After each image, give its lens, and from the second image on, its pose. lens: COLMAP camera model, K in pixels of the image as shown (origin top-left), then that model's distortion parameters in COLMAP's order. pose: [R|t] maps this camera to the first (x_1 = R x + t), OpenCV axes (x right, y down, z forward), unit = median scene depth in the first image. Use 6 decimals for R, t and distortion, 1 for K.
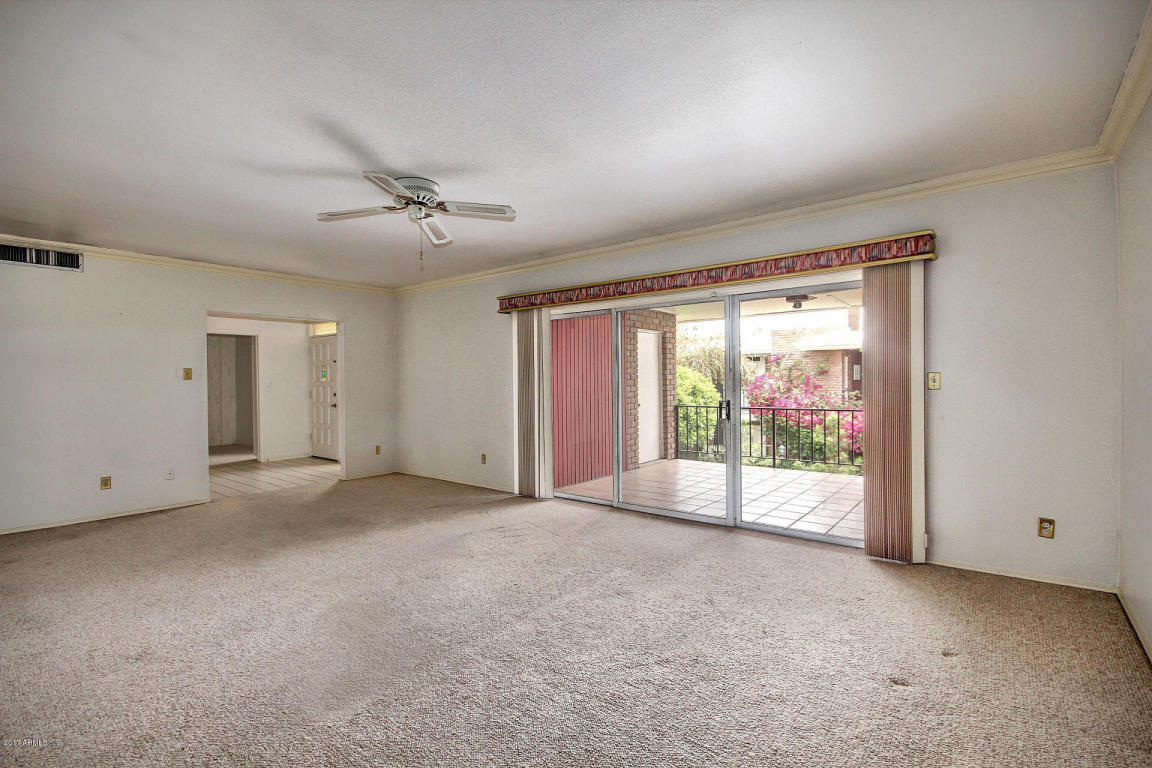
lens RADIAL K [[529.0, 0, 575.4], [0, 529.0, 379.8], [0, 0, 1]] dist [-0.001526, -0.005491]
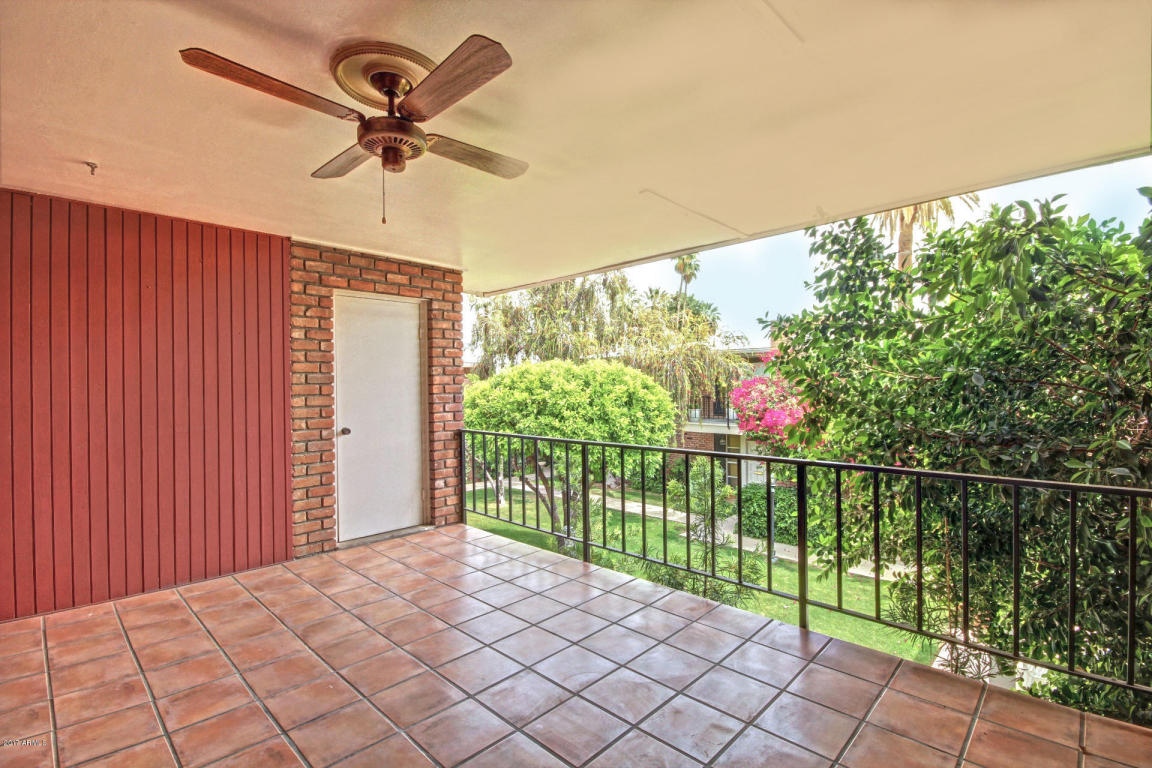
lens RADIAL K [[529.0, 0, 576.4], [0, 529.0, 386.6], [0, 0, 1]] dist [-0.001526, -0.005491]
pose [[0.995946, 0.005322, -0.089795, 0.386820], [-0.004857, 0.999974, 0.005396, -0.001821], [0.089822, -0.004938, 0.995946, 0.465392]]
